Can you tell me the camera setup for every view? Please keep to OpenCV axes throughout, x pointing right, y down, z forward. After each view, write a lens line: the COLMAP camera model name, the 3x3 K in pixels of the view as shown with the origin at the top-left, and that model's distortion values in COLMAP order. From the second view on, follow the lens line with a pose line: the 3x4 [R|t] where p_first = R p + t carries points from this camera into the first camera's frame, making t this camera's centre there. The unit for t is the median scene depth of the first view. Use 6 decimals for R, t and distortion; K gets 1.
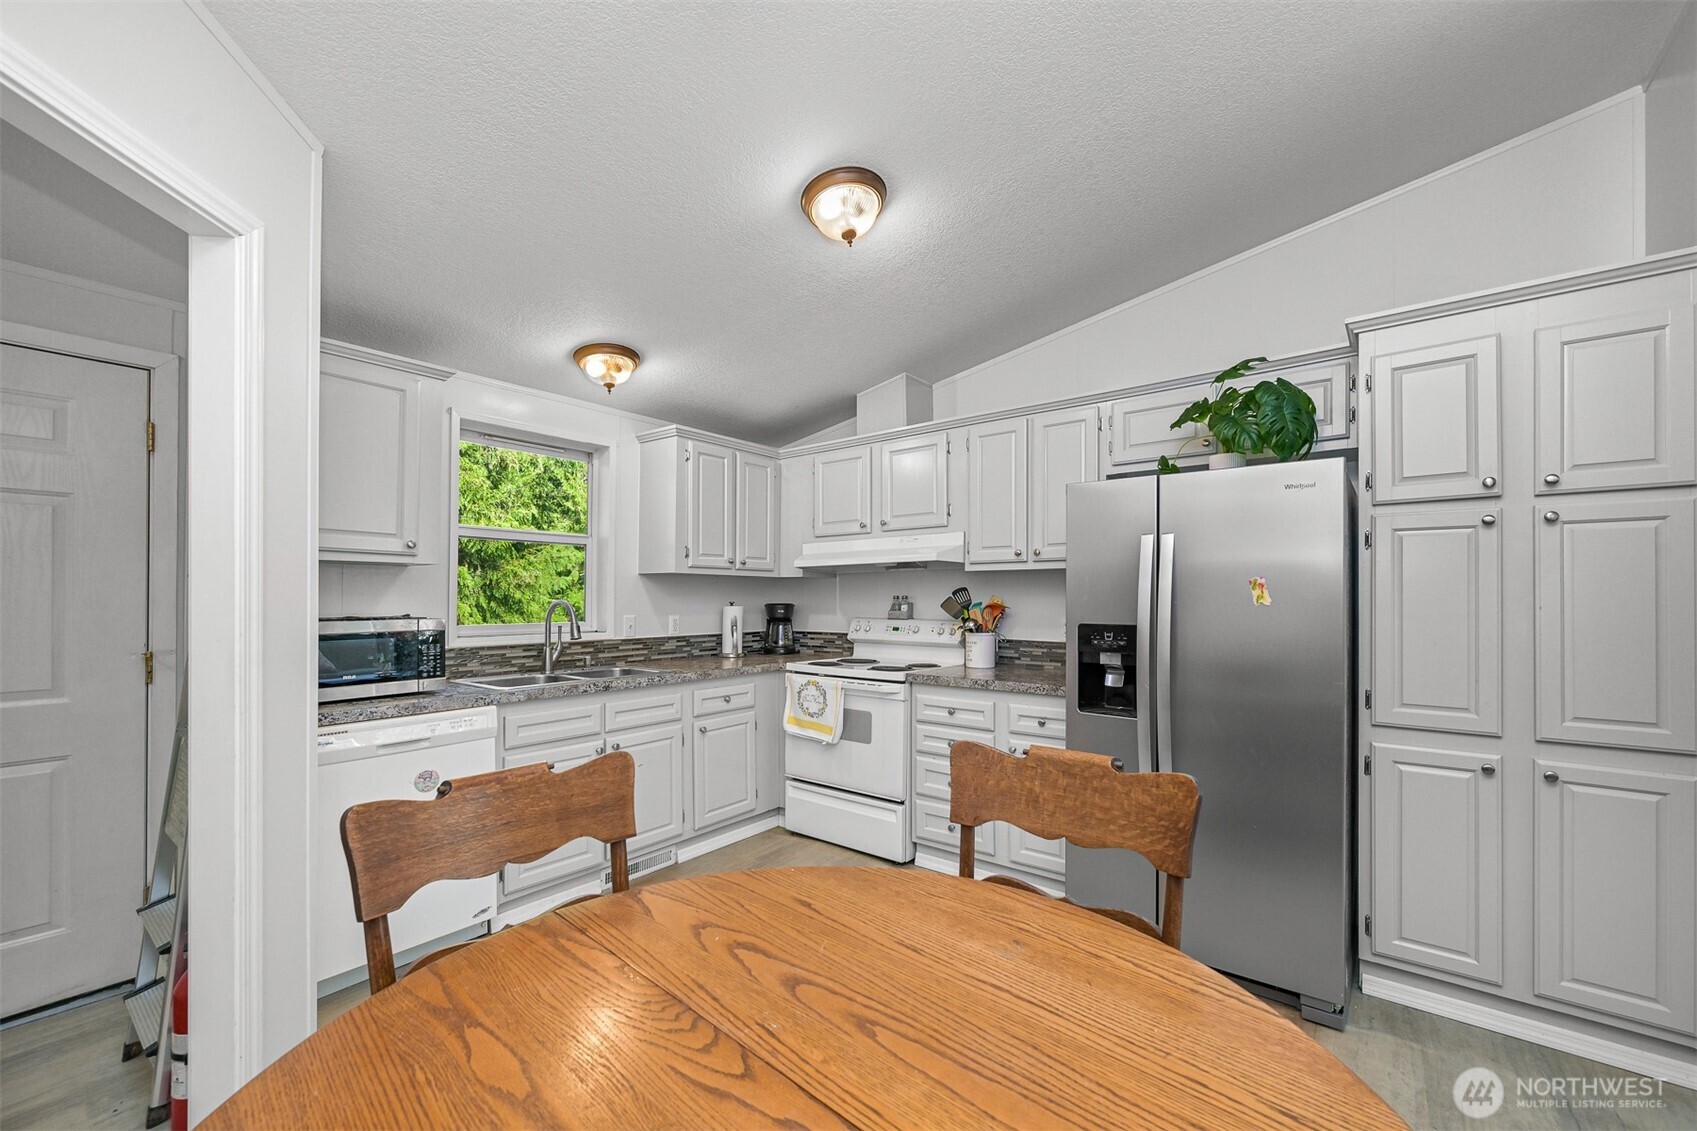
lens RADIAL K [[630.8, 0, 850.9], [0, 630.8, 584.9], [0, 0, 1]] dist [0.000619, 0.000014]
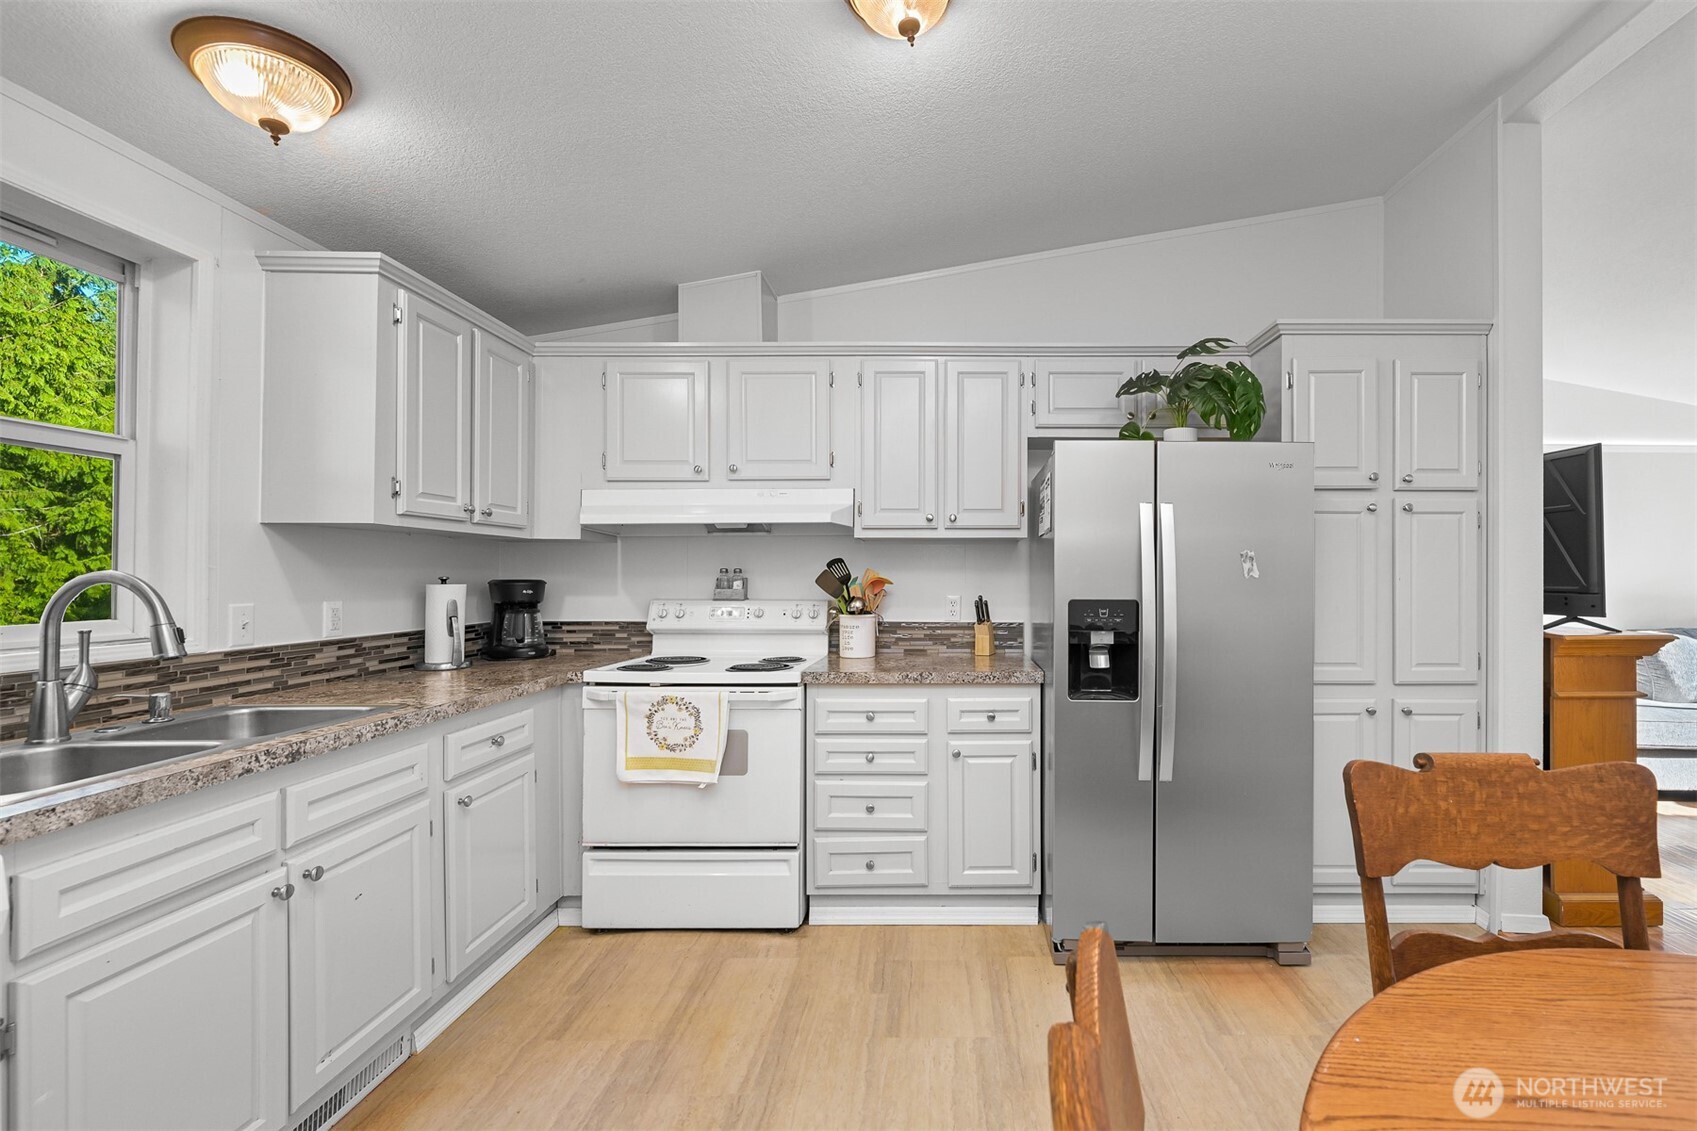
lens RADIAL K [[672.5, 0, 848.5], [0, 672.5, 565.5], [0, 0, 1]] dist [-0.001471, 0.000108]
pose [[0.801485, 0.010124, 0.597930, -0.319626], [-0.013521, 0.999908, 0.001195, 0.011706], [-0.597862, -0.009043, 0.801548, 0.307667]]
